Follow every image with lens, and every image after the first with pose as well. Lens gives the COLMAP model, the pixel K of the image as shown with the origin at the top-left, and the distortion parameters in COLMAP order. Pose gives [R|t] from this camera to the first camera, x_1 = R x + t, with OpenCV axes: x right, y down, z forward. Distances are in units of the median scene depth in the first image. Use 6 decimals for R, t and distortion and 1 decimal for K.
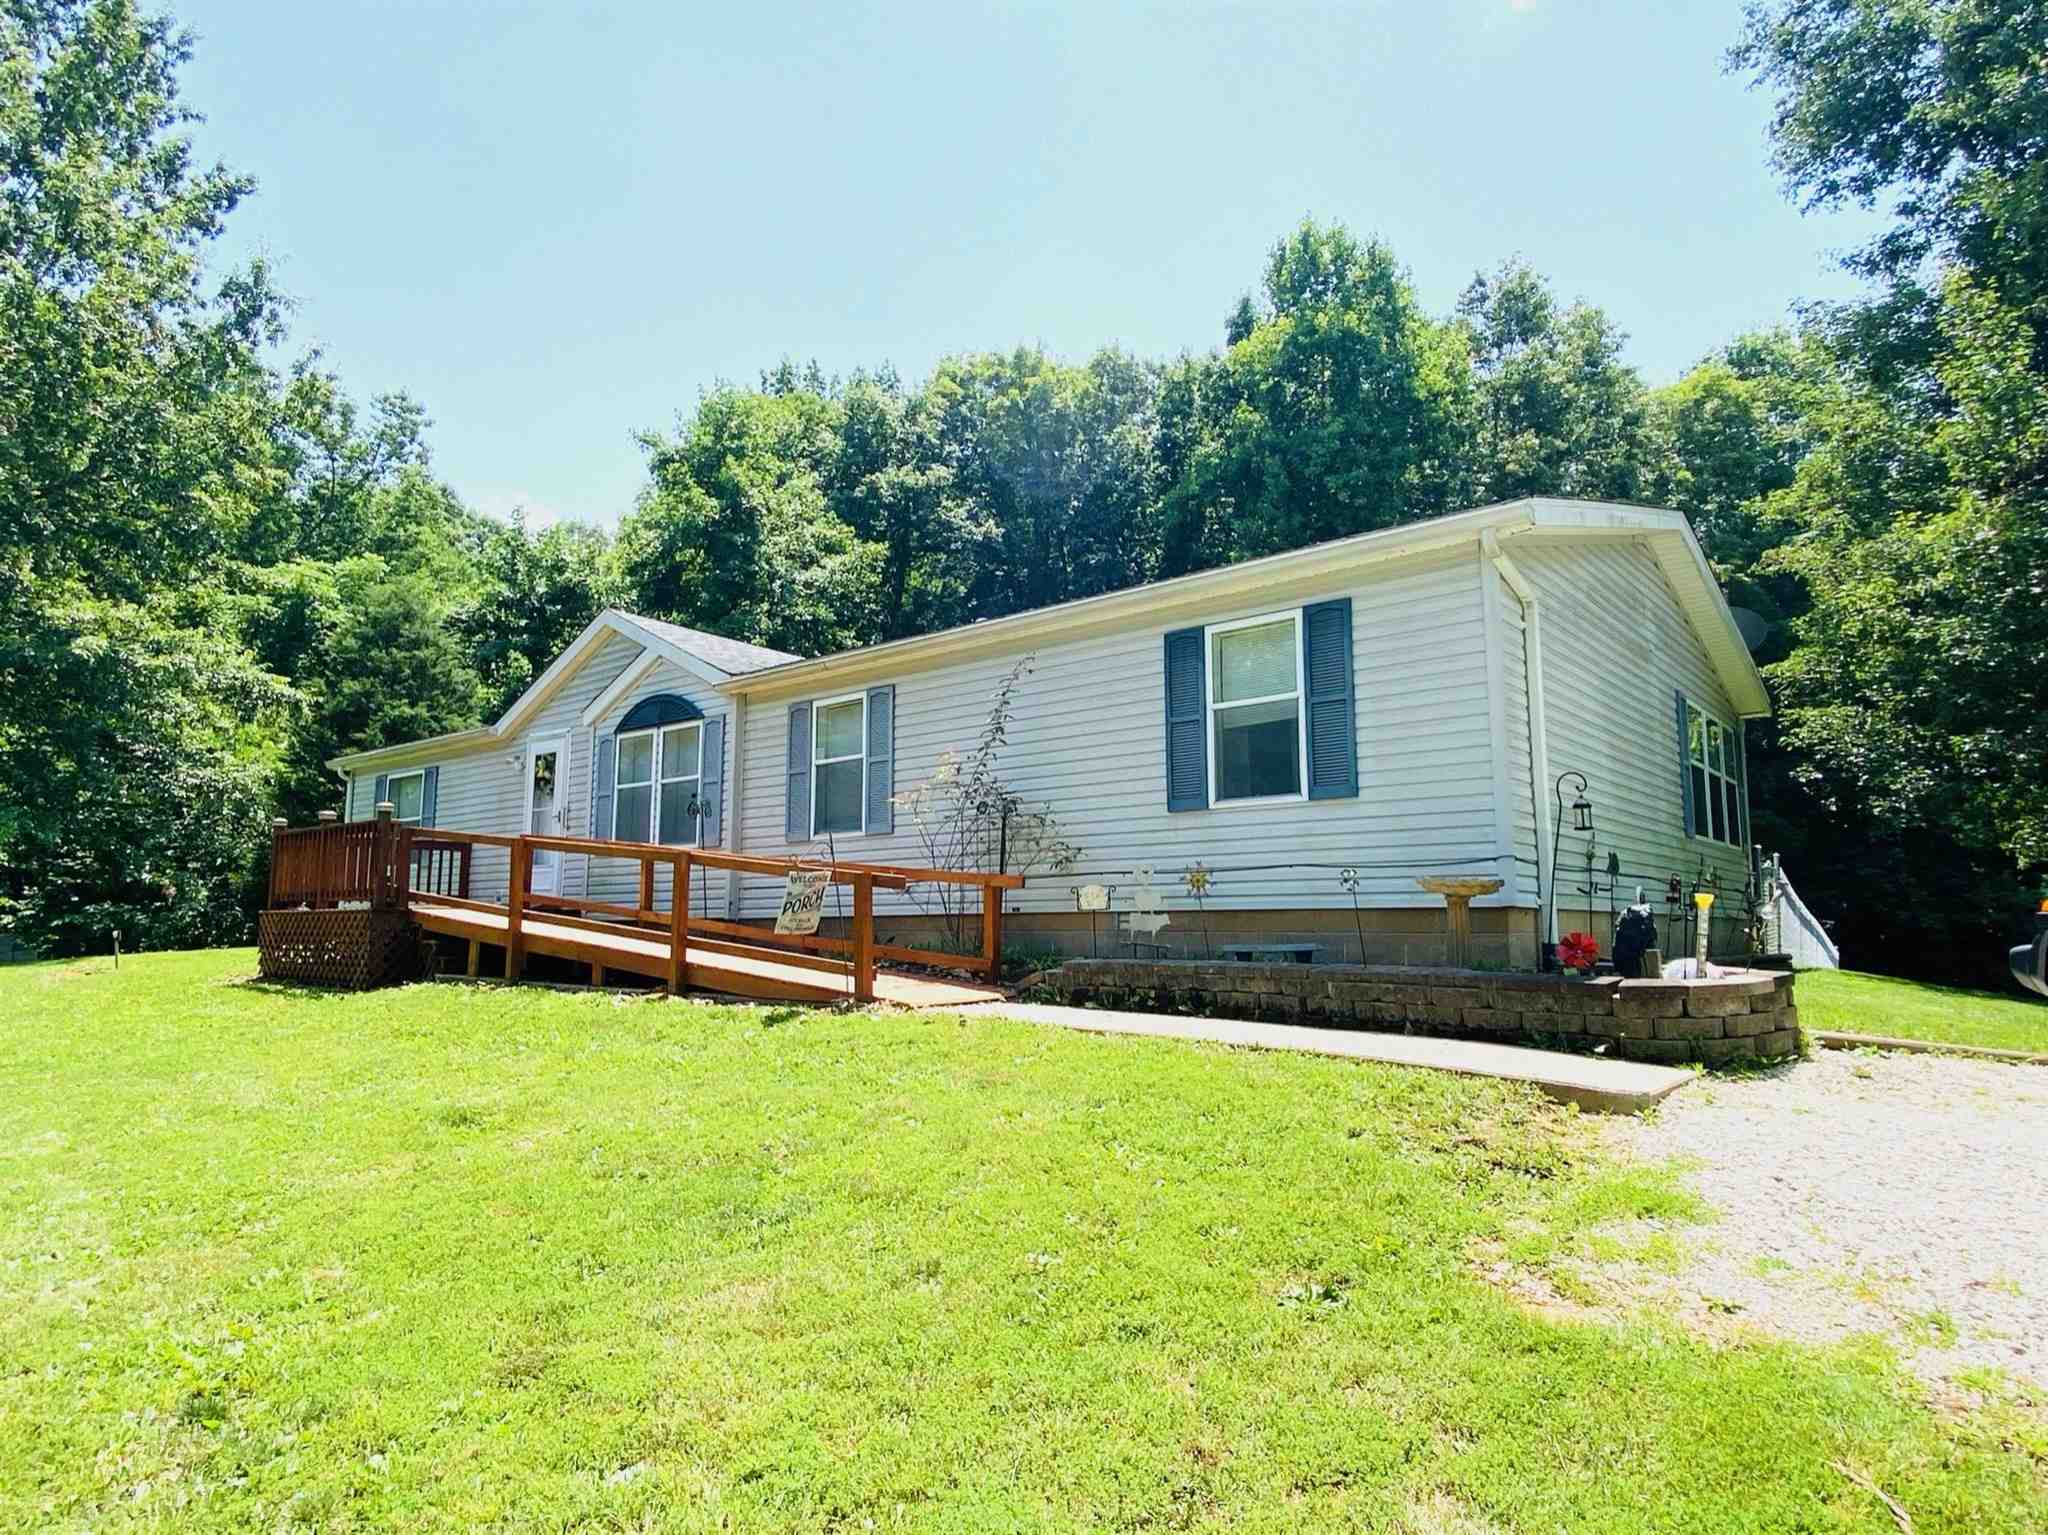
lens RADIAL K [[1192.3, 0, 1018.0], [0, 1192.3, 781.1], [0, 0, 1]] dist [0.074890, -0.045984]
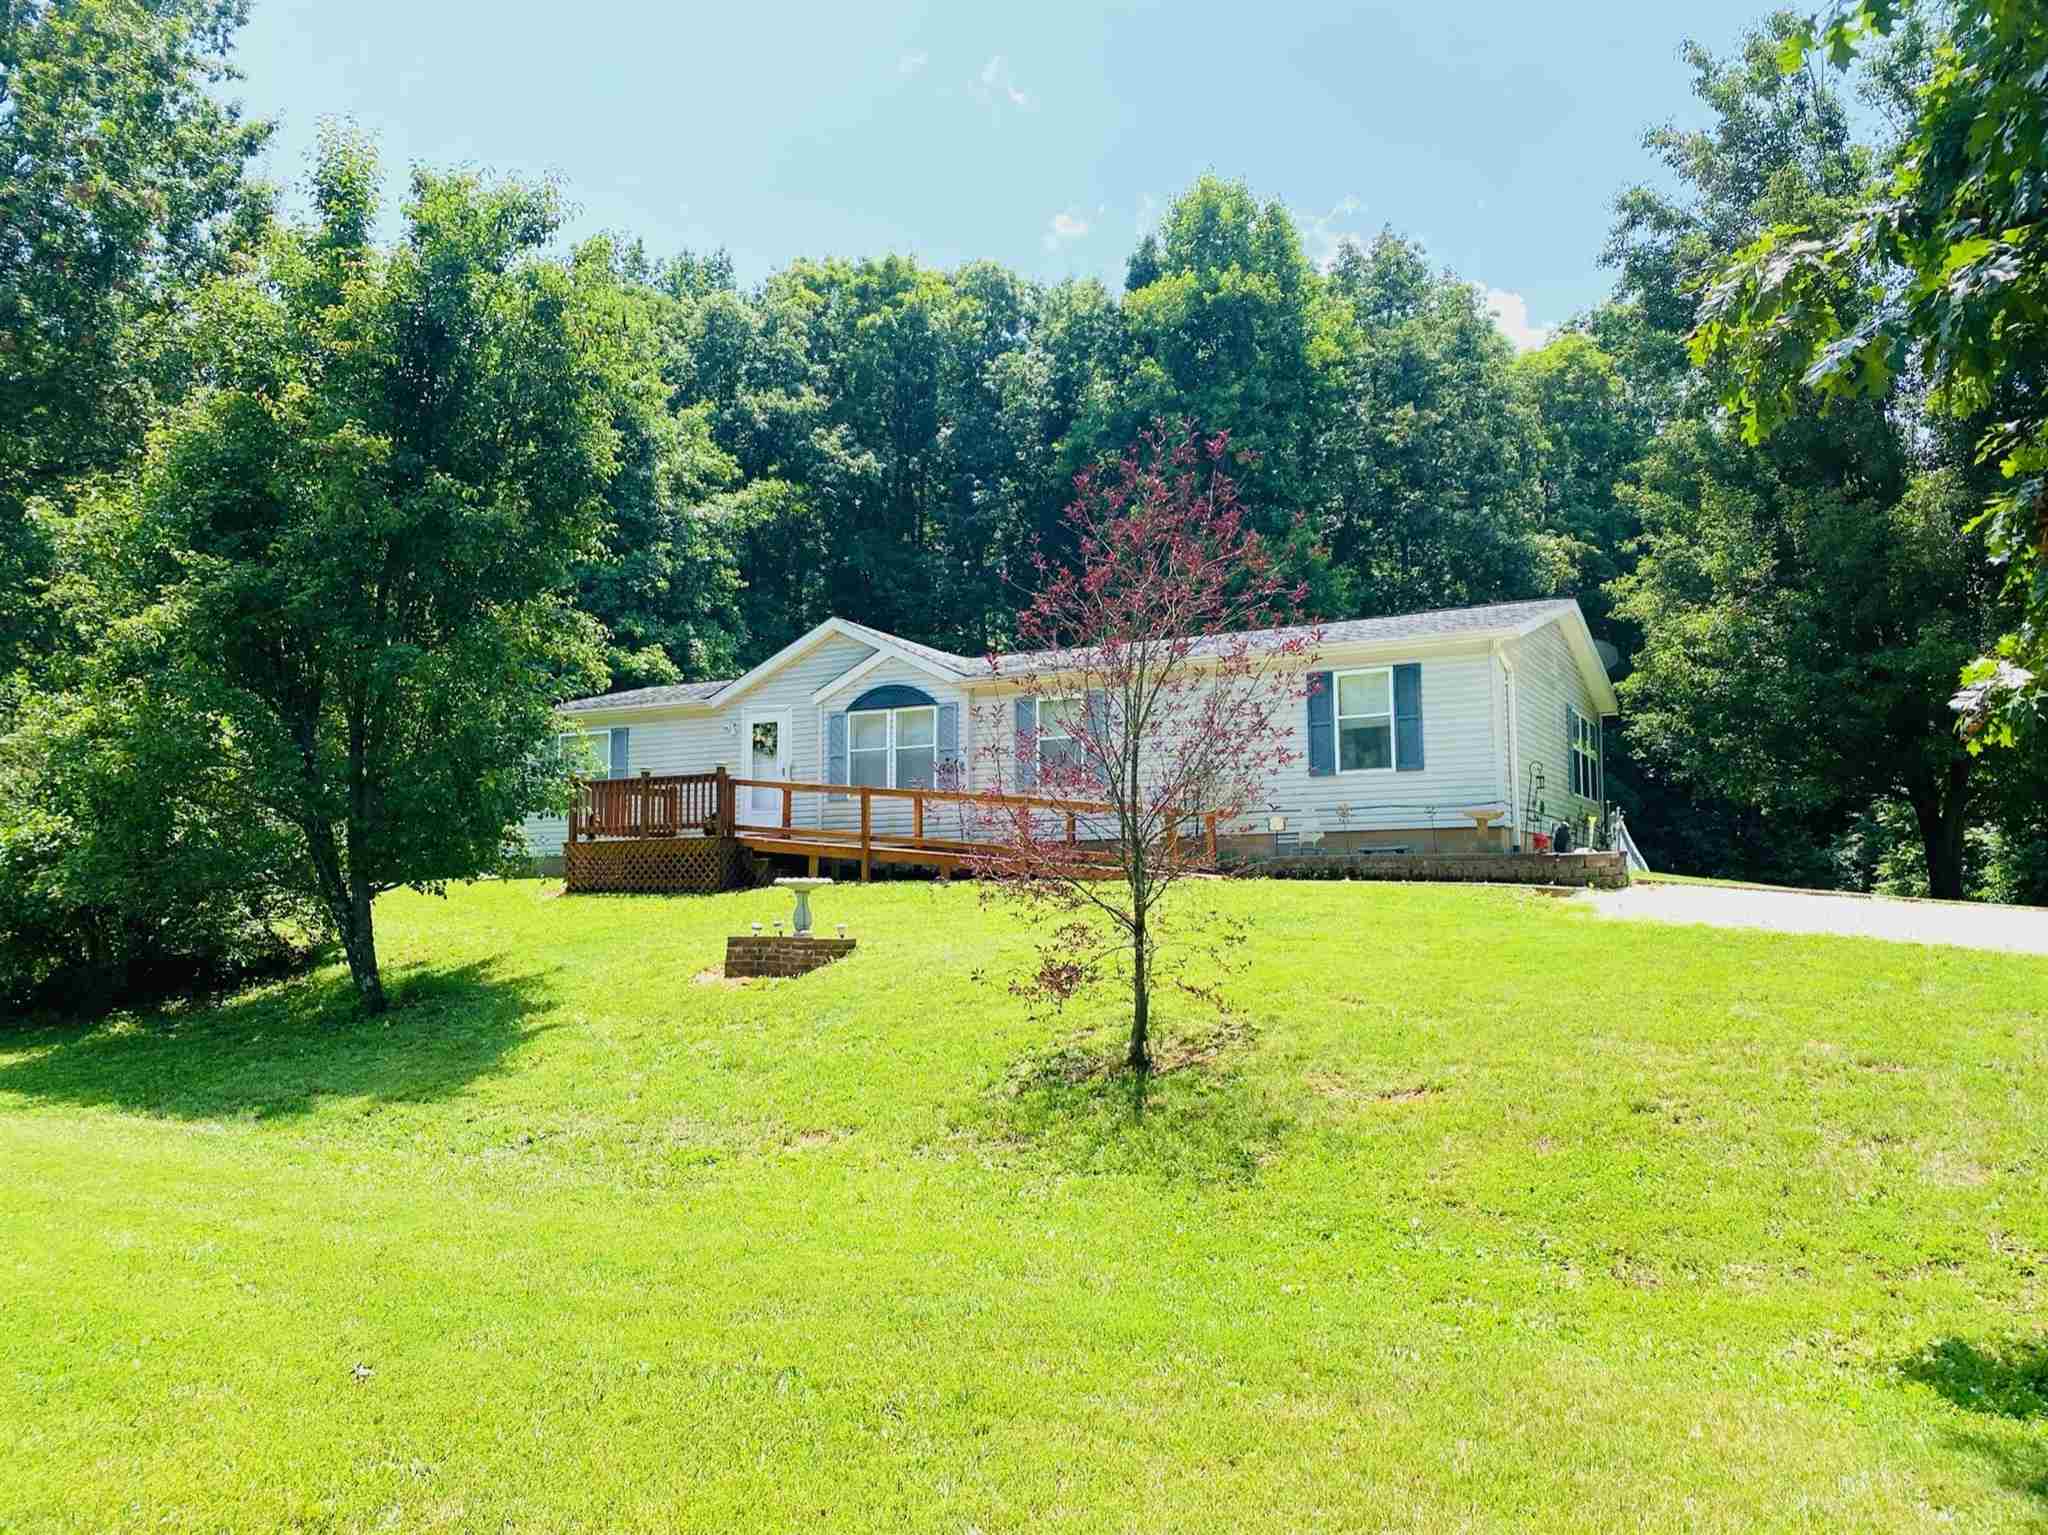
lens RADIAL K [[1541.9, 0, 1024.0], [0, 1541.9, 767.5], [0, 0, 1]] dist [0.080562, 0.000408]
pose [[0.980698, 0.012770, 0.195111, -0.472065], [-0.018436, 0.999459, 0.027249, -0.026735], [-0.194658, -0.030320, 0.980403, -0.741808]]
